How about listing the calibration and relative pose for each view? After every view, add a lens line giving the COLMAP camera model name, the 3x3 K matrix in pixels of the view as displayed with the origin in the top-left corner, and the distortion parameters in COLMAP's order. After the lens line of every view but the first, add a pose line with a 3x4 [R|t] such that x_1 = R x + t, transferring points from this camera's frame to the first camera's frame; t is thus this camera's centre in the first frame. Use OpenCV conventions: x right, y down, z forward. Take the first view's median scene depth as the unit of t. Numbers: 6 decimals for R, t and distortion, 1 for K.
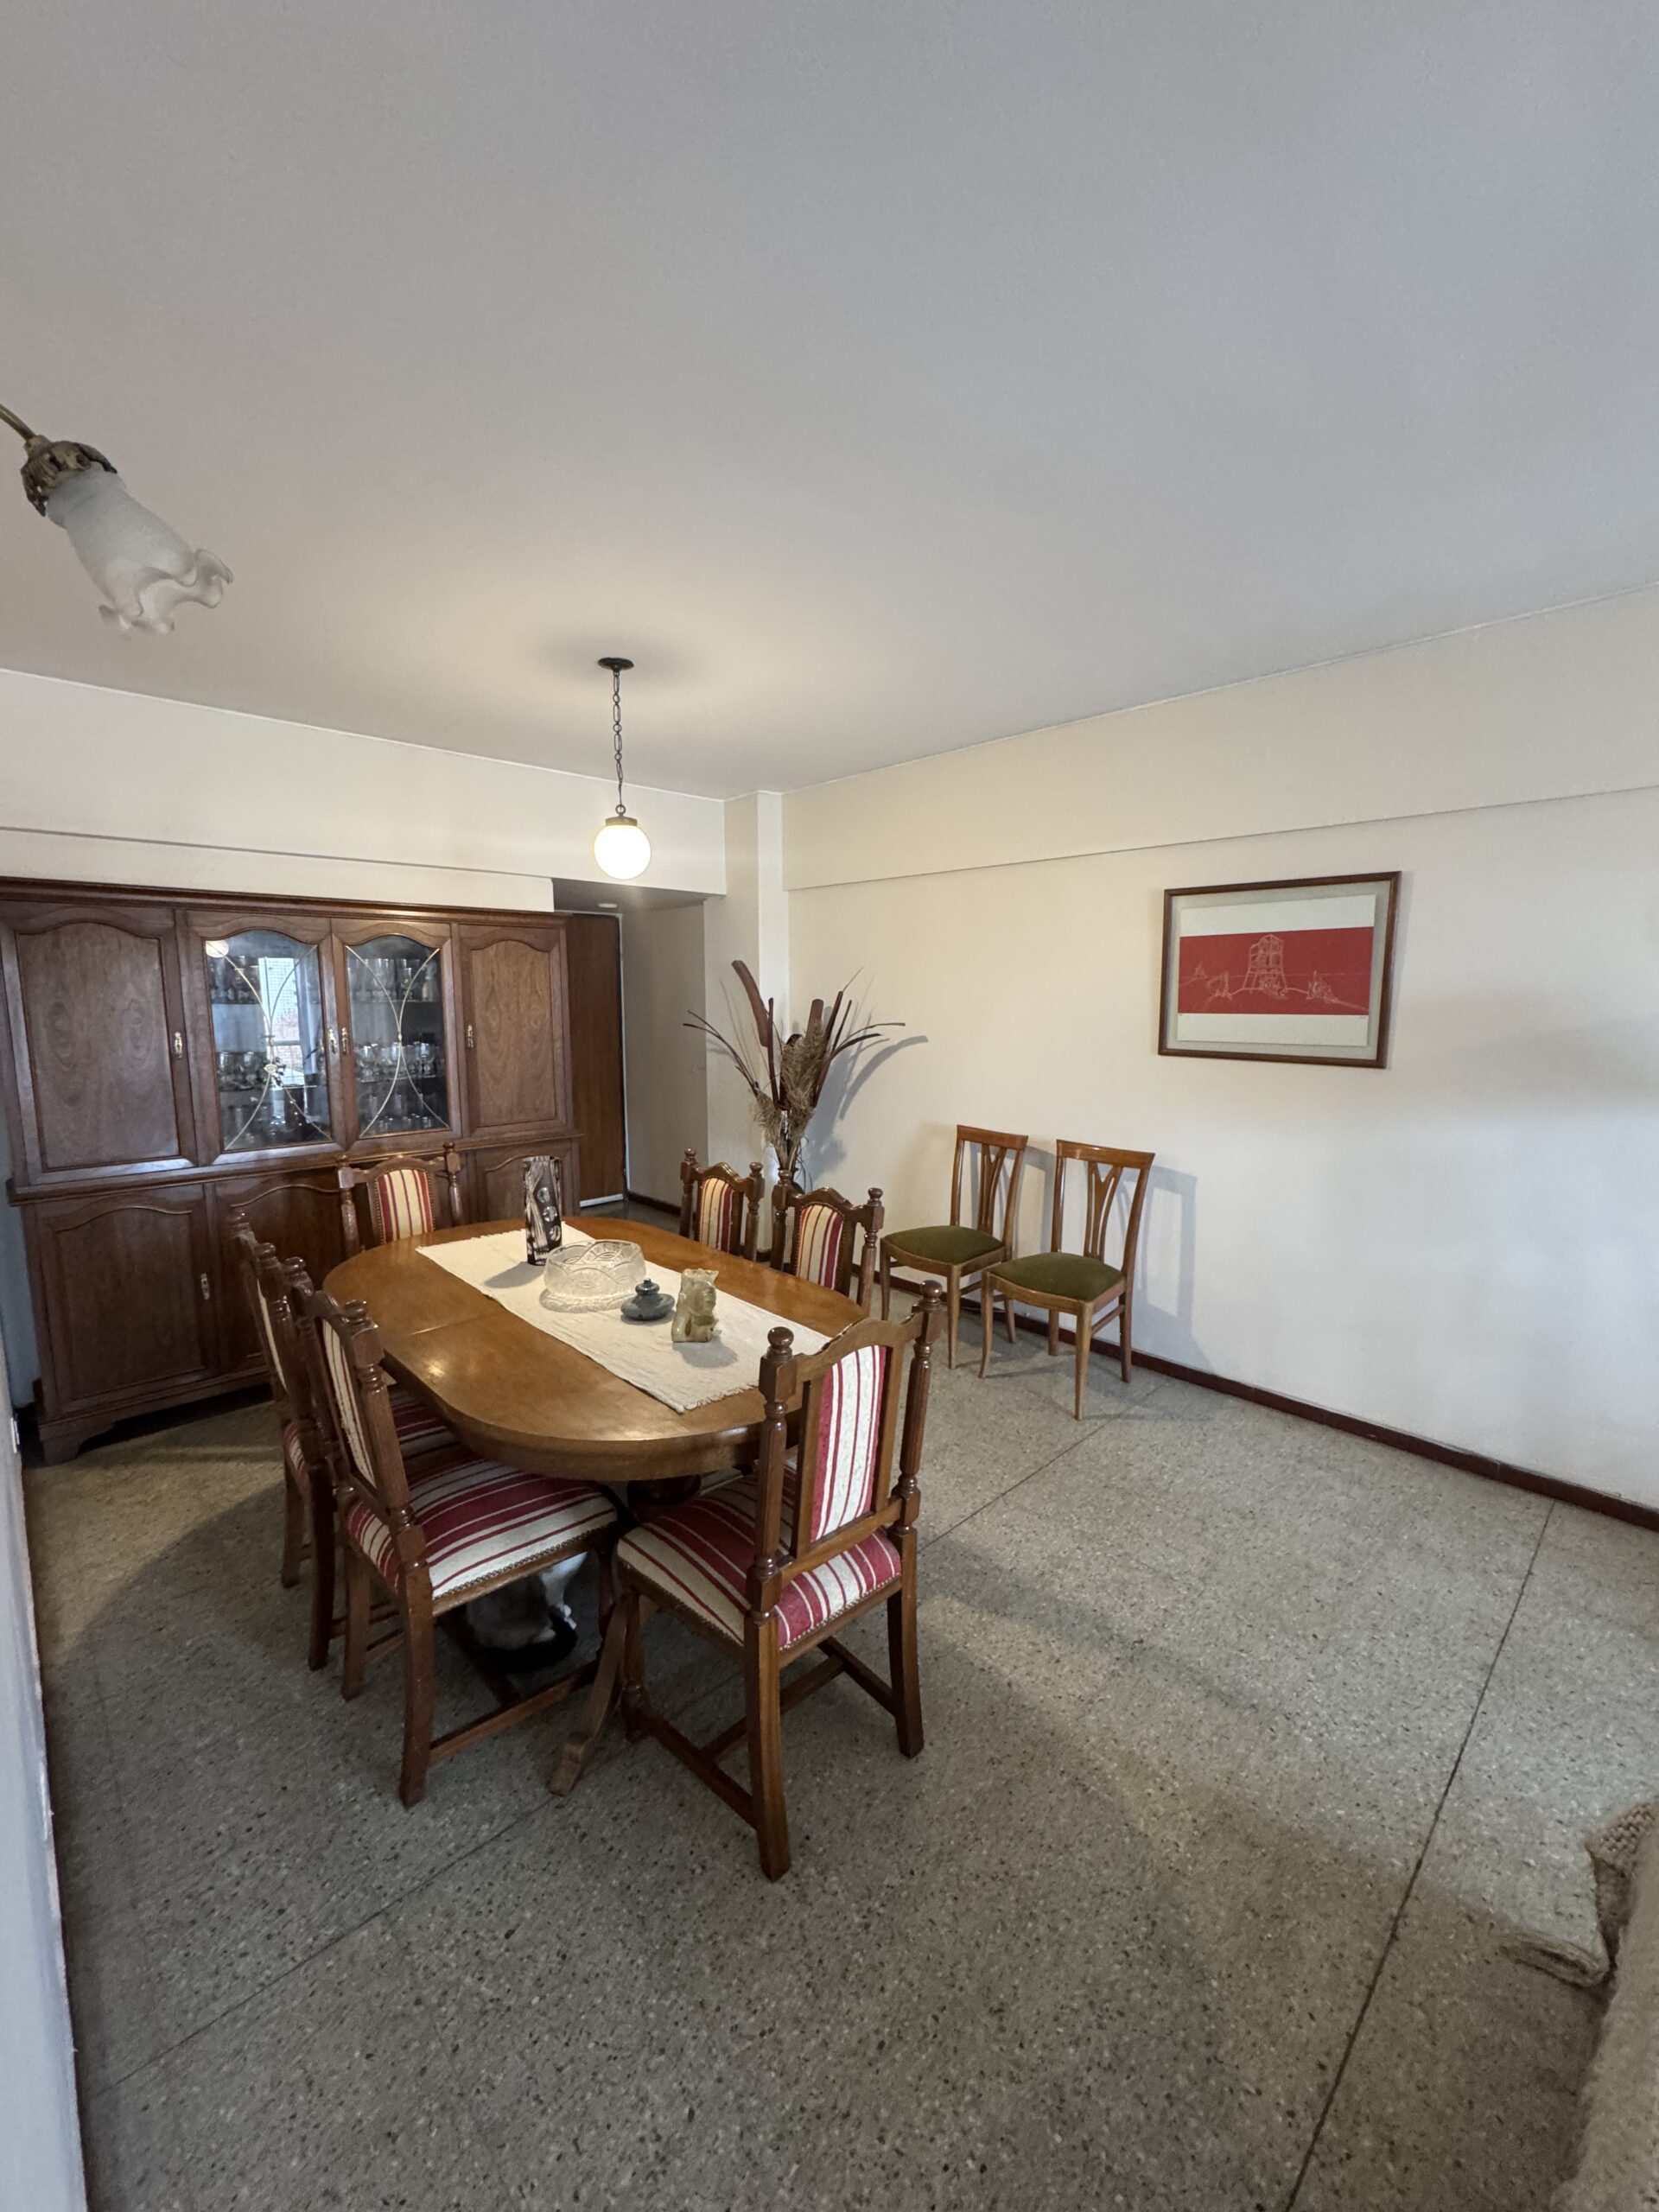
lens RADIAL K [[882.0, 0, 823.2], [0, 882.0, 1104.5], [0, 0, 1]] dist [-0.003497, 0.000900]
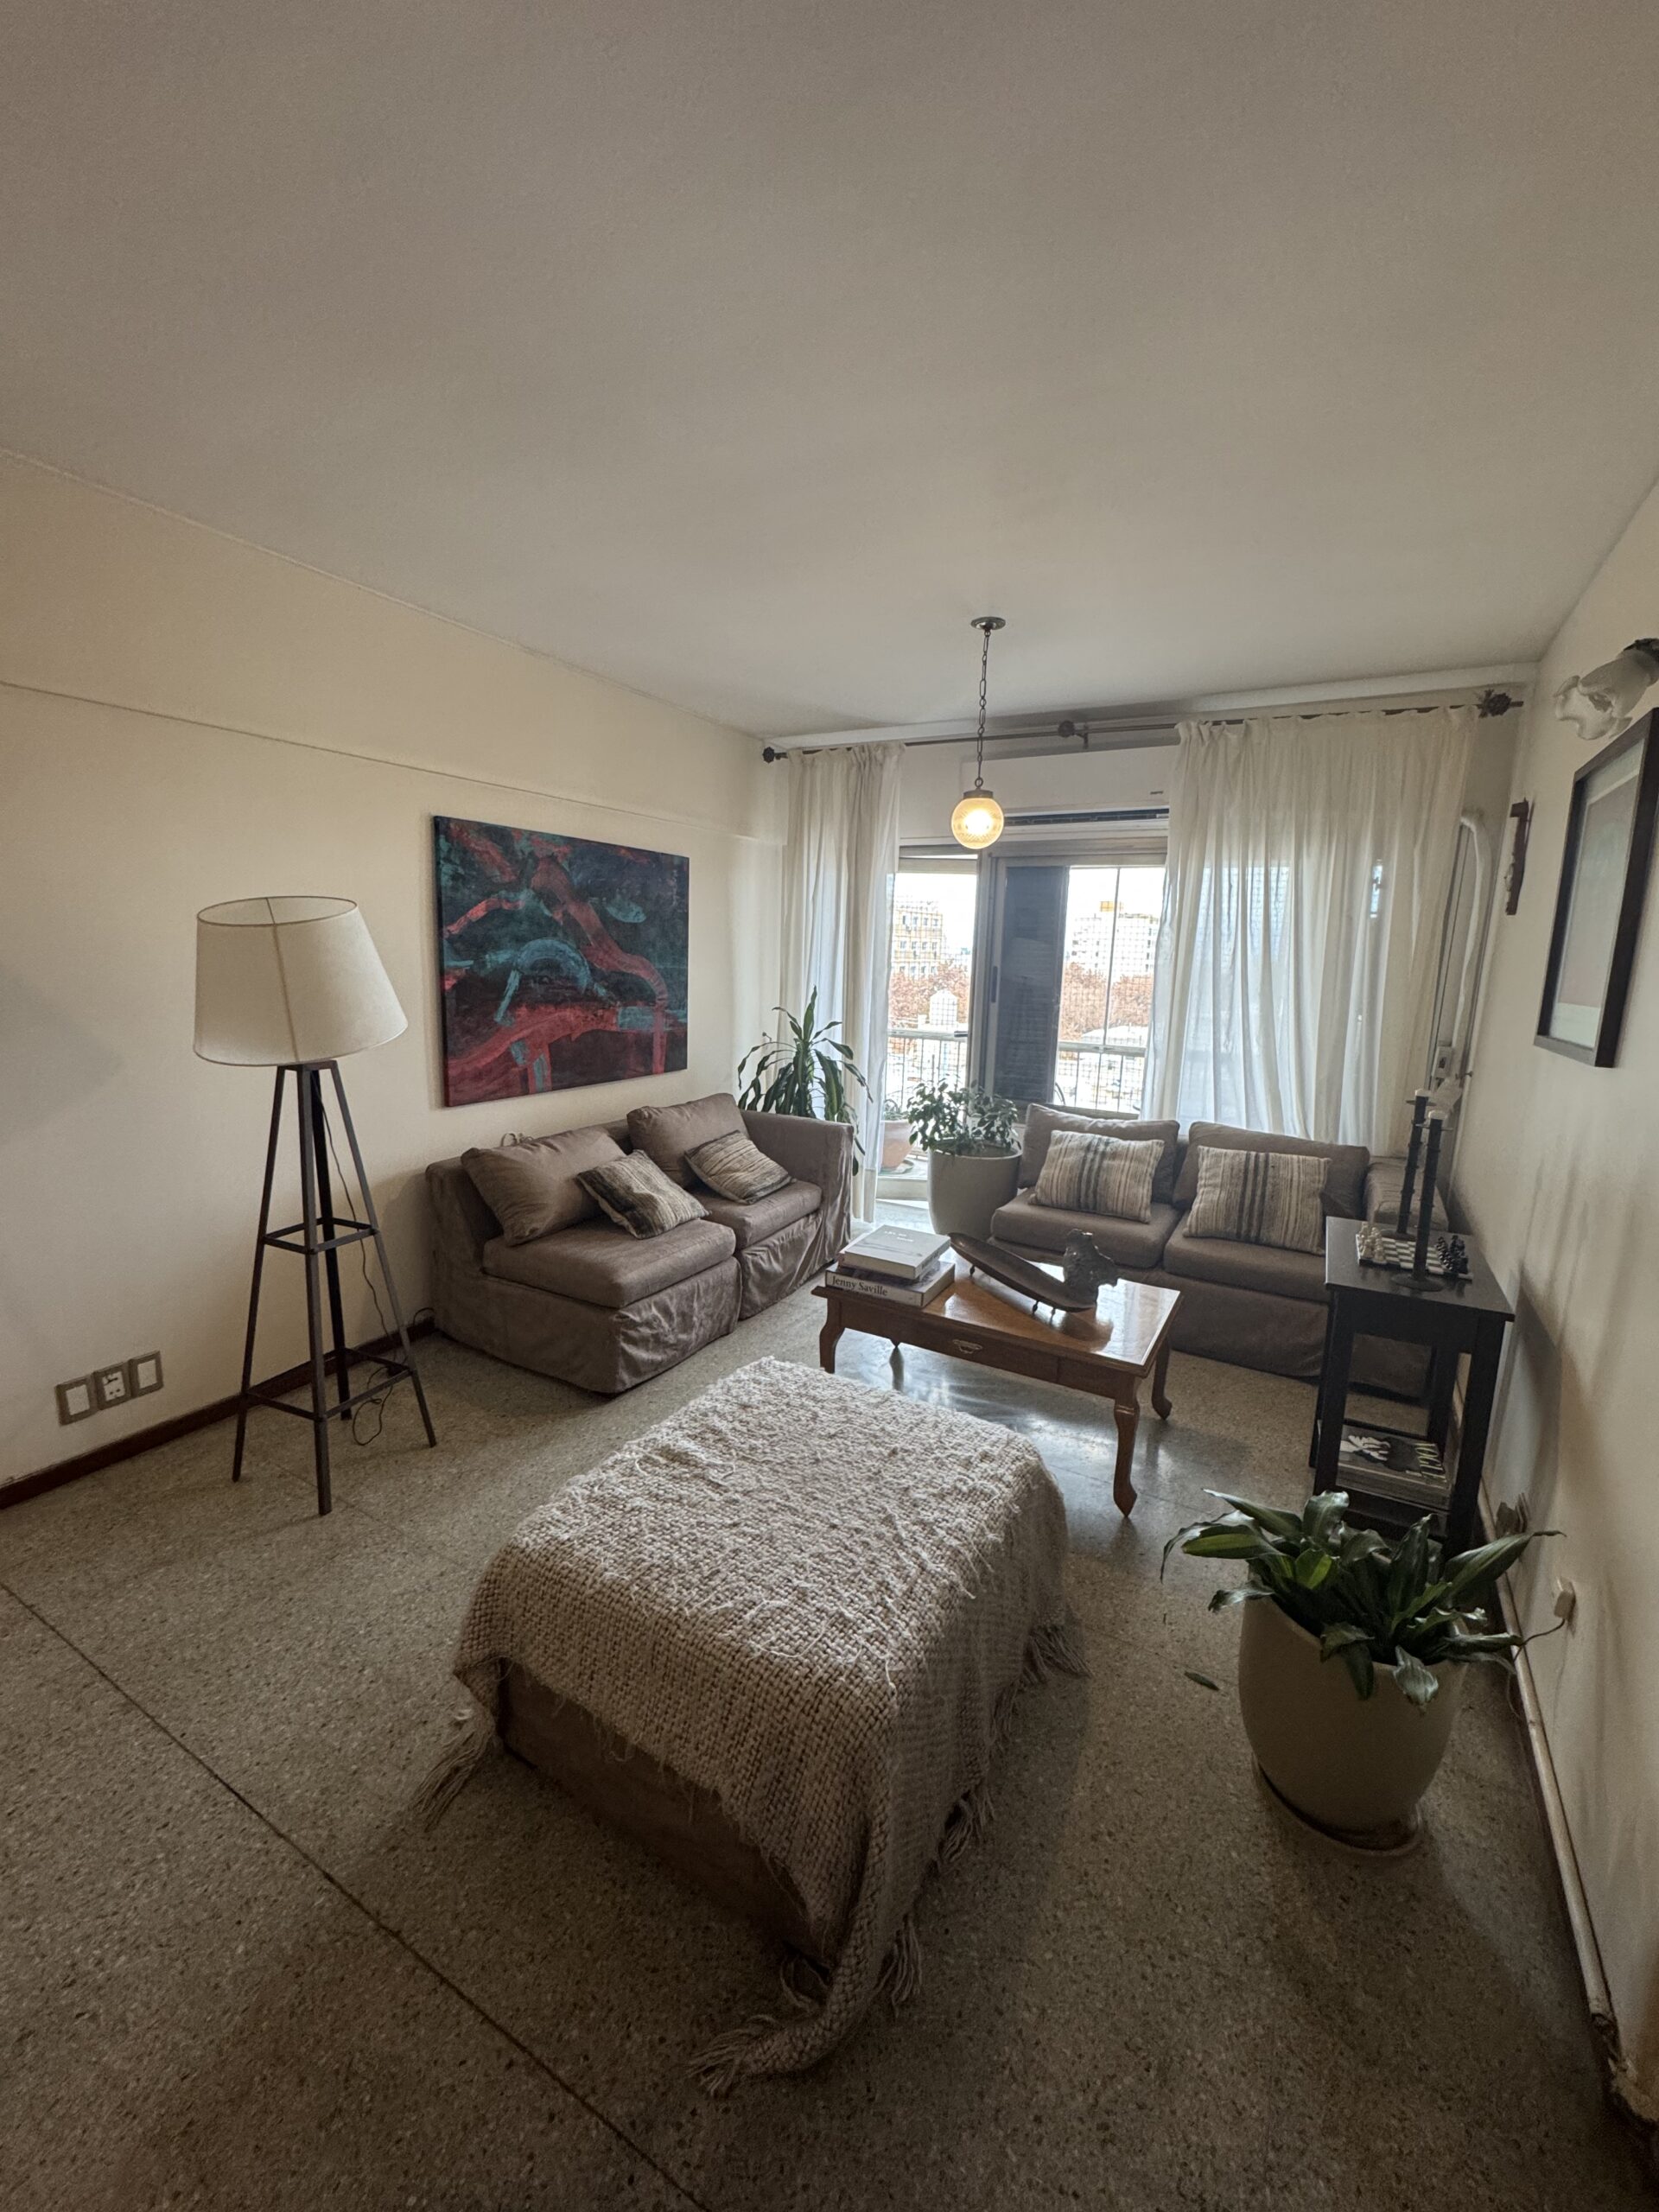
lens RADIAL K [[882.0, 0, 835.3], [0, 882.0, 1108.2], [0, 0, 1]] dist [-0.003497, 0.000900]
pose [[-0.289520, -0.178692, 0.940344, -0.109362], [0.095369, 0.972146, 0.214098, -0.034150], [-0.952409, 0.151666, -0.264414, 0.347457]]
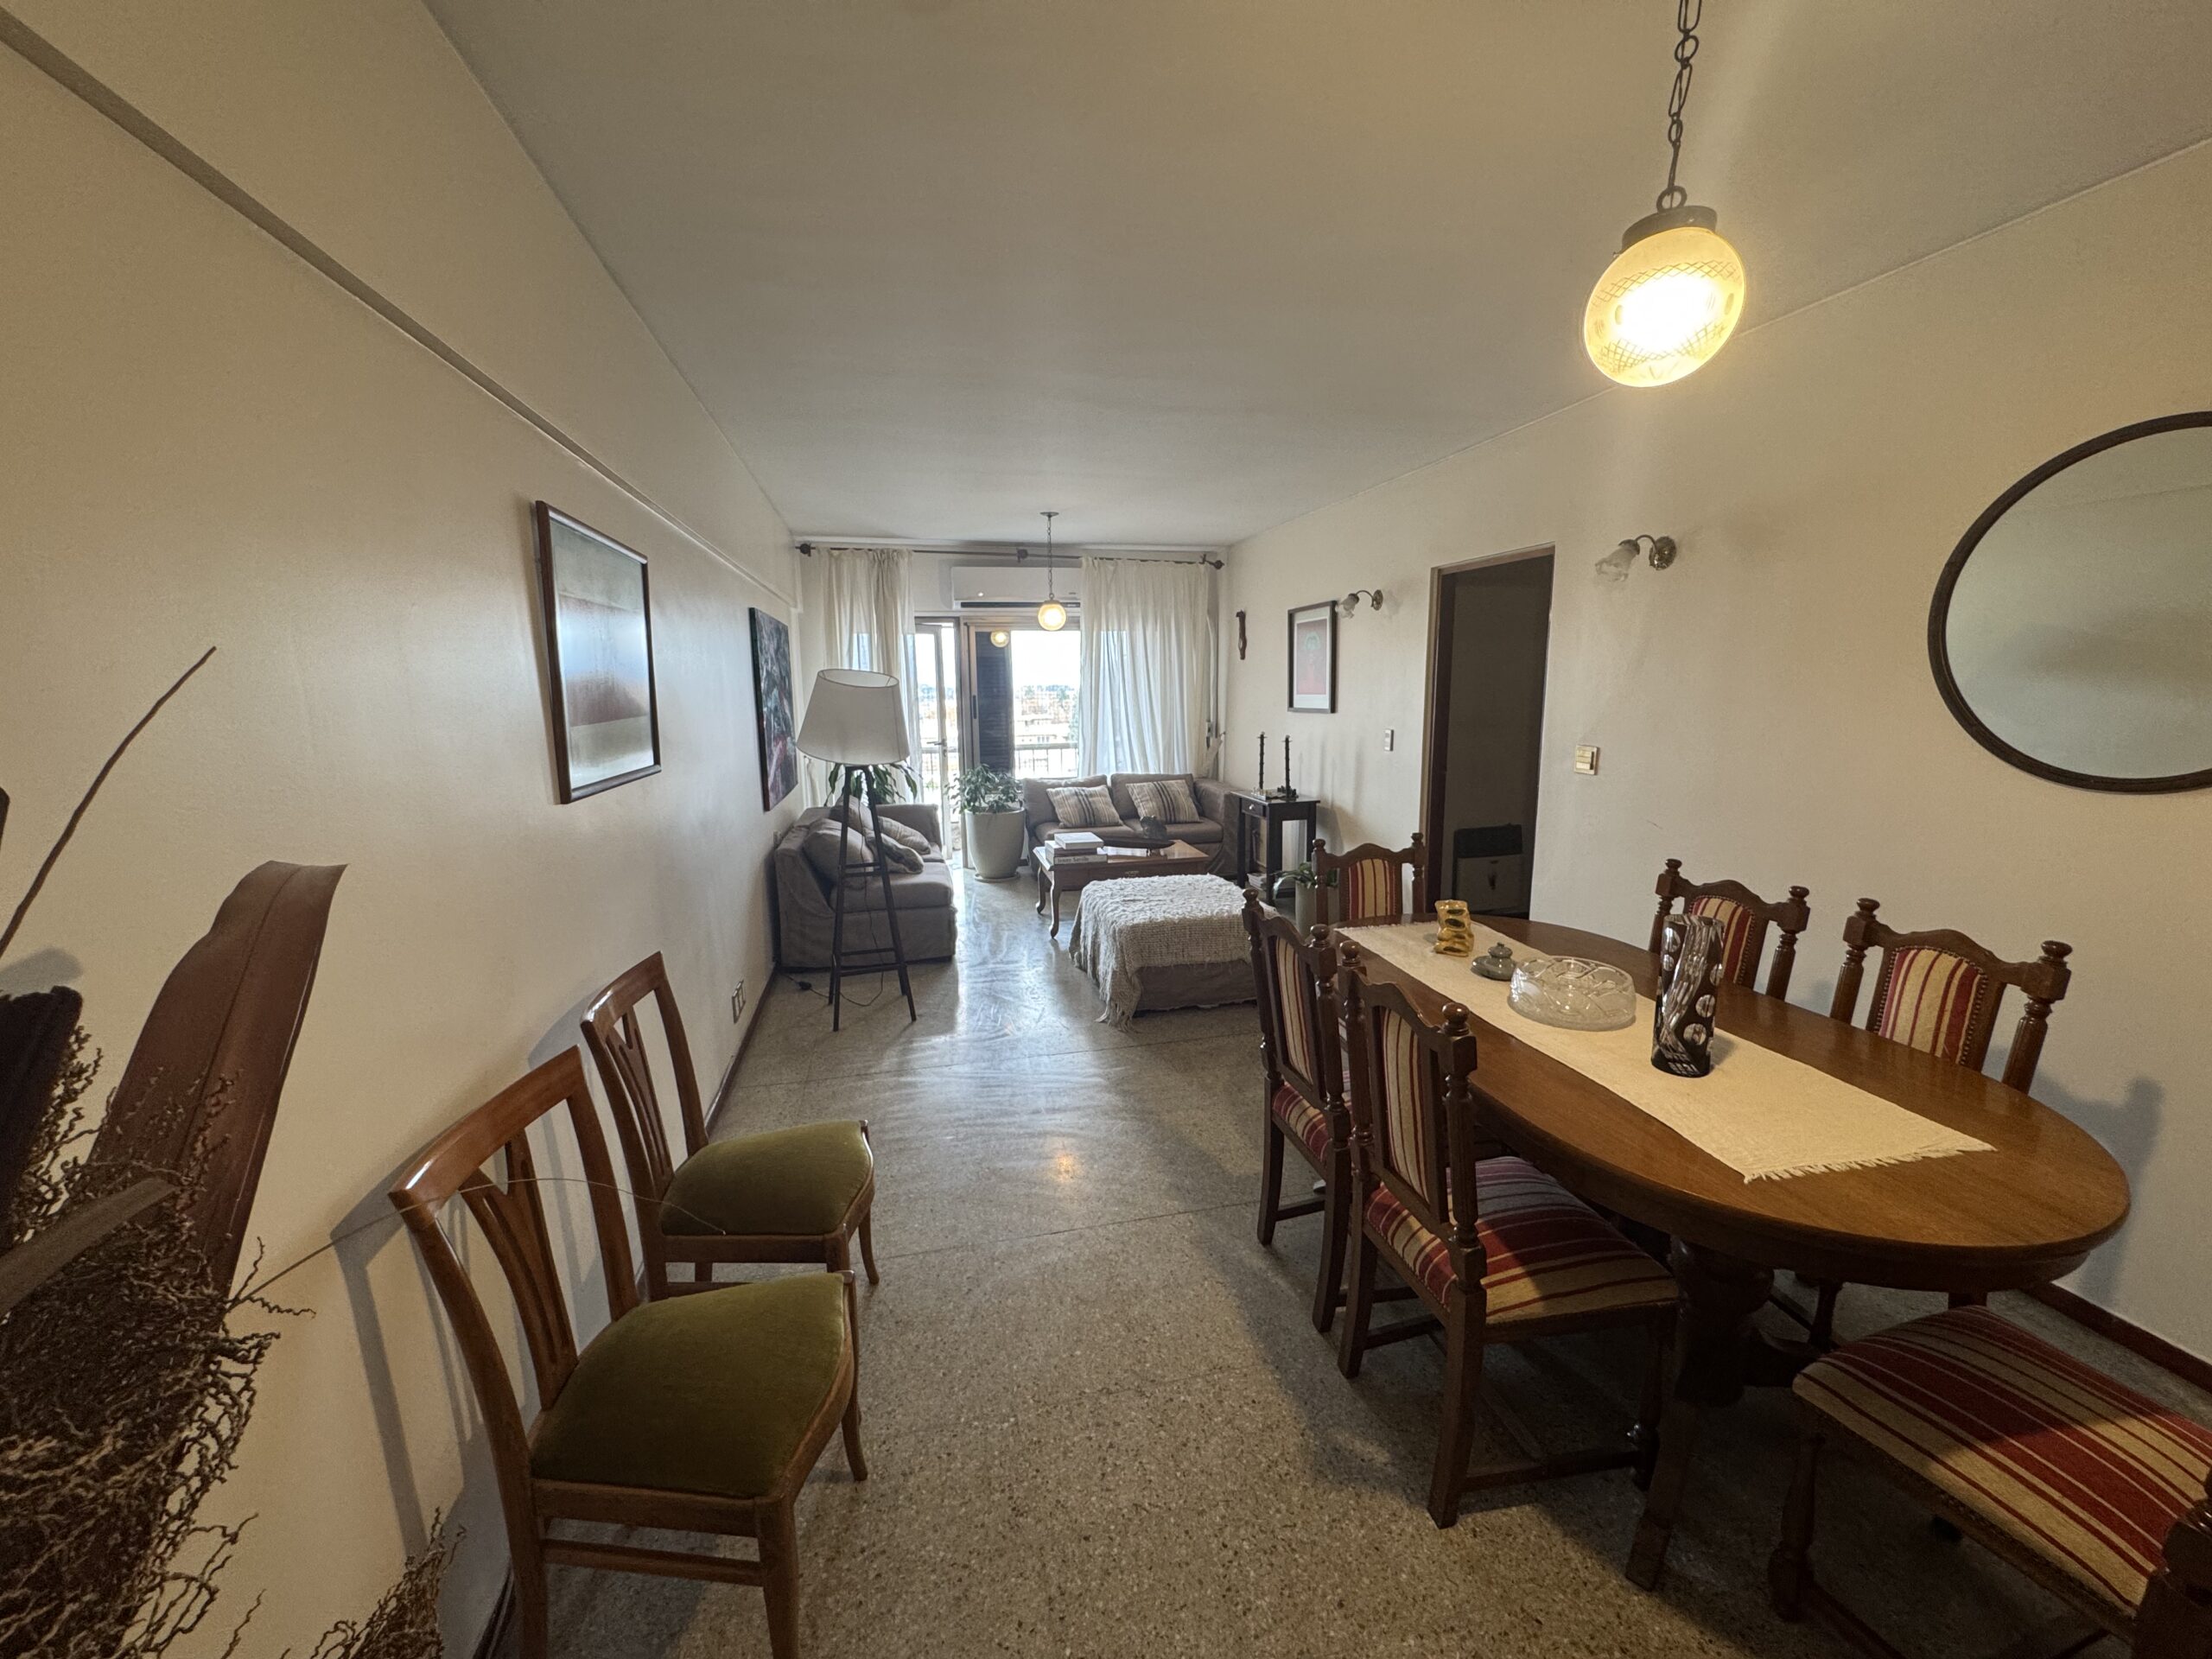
lens RADIAL K [[882.0, 0, 1106.5], [0, 882.0, 831.0], [0, 0, 1]] dist [-0.003497, 0.000900]
pose [[-0.861302, -0.071064, 0.503099, -0.239560], [0.081400, 0.958082, 0.274688, -0.204444], [-0.501531, 0.277542, -0.819413, 1.592731]]
